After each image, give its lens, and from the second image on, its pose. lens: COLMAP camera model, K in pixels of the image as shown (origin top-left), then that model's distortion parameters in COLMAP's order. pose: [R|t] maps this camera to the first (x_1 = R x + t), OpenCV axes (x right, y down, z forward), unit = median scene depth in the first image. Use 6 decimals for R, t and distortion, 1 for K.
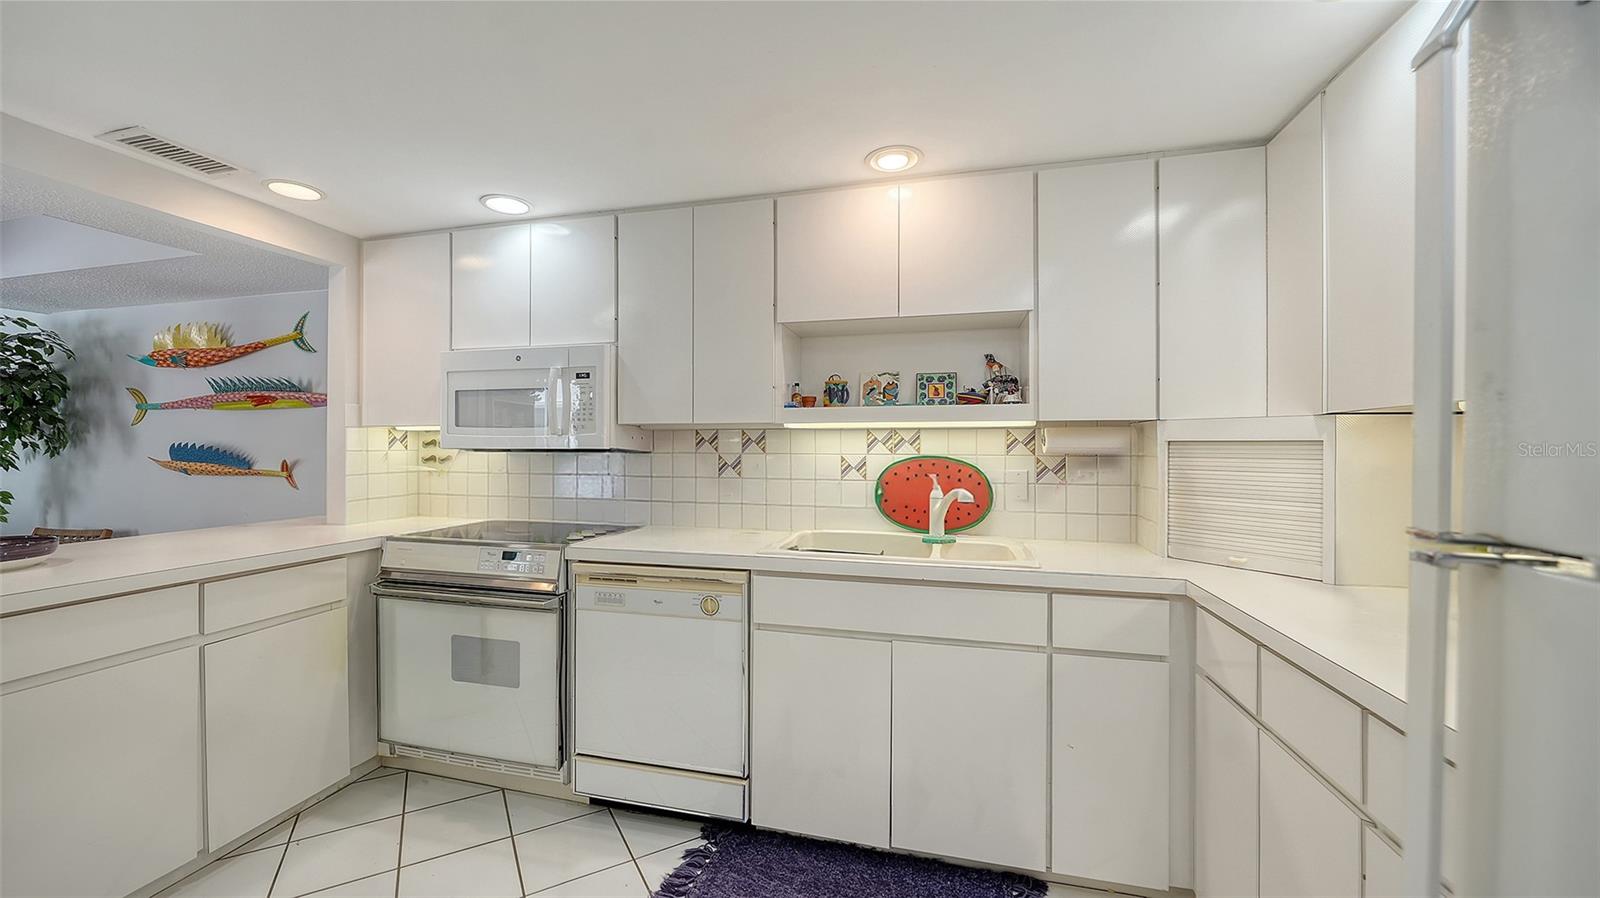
lens RADIAL K [[593.7, 0, 799.1], [0, 593.7, 440.6], [0, 0, 1]] dist [-0.000570, -0.000077]
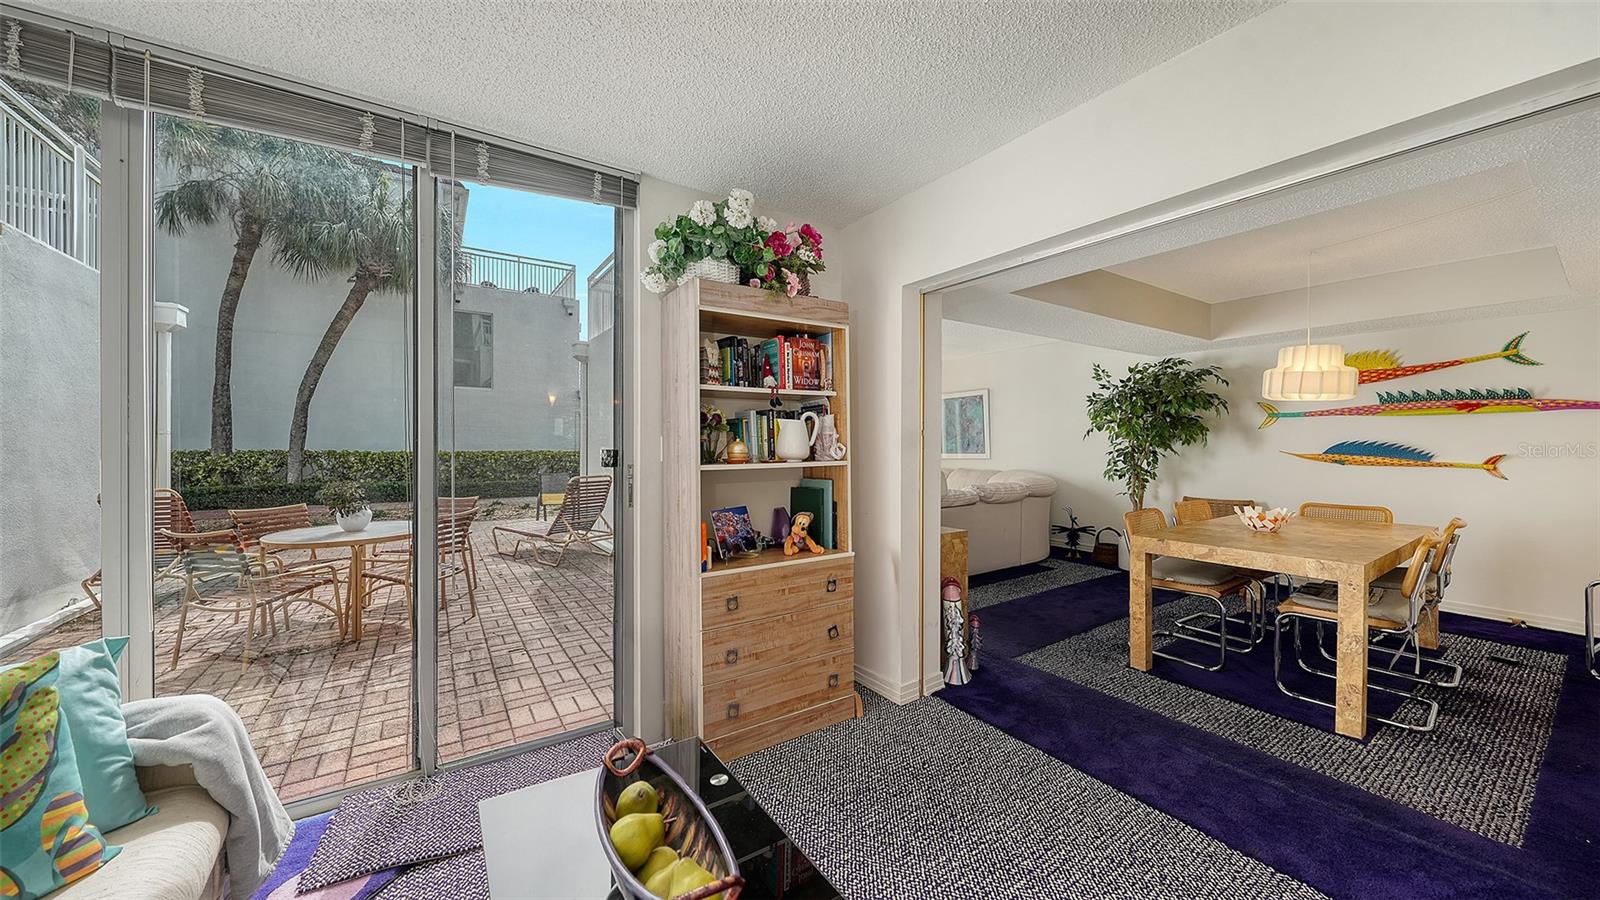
lens RADIAL K [[555.4, 0, 794.4], [0, 555.4, 438.2], [0, 0, 1]] dist [0.001872, 0.000007]
pose [[0.755493, -0.002898, -0.655151, -1.181591], [0.003177, 0.999995, -0.000760, -0.005612], [0.655150, -0.001507, 0.755498, -0.802358]]
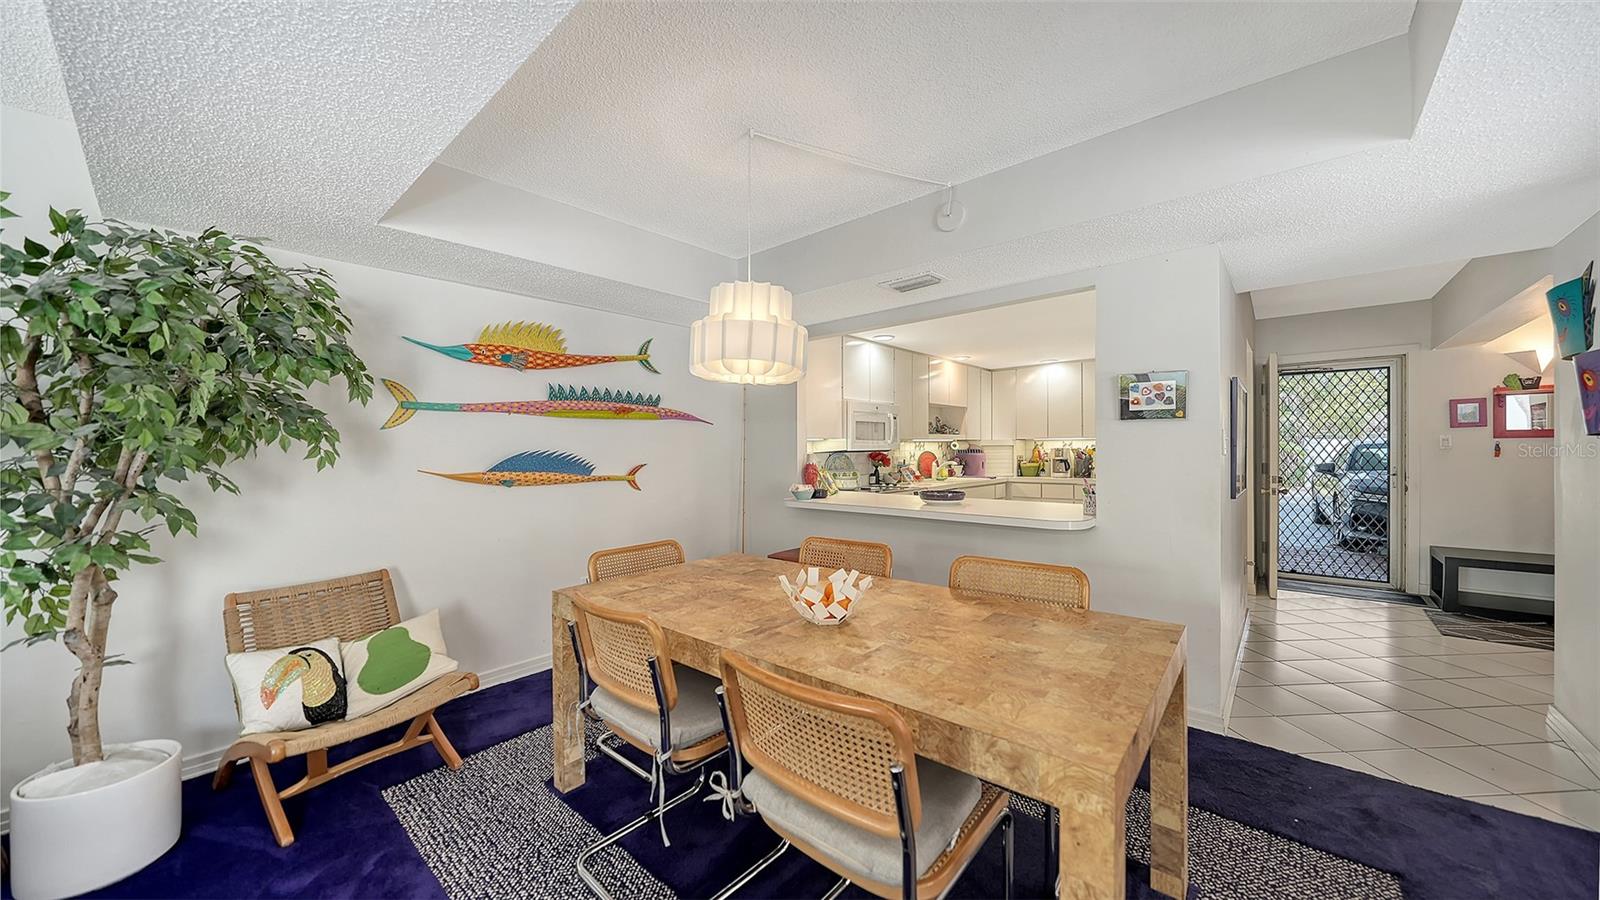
lens RADIAL K [[555.4, 0, 814.1], [0, 555.4, 442.8], [0, 0, 1]] dist [0.001872, 0.000007]
pose [[0.433056, 0.003286, 0.901361, -1.644195], [0.006769, 0.999953, -0.006897, -0.000070], [-0.901341, 0.009088, 0.433014, 0.226432]]
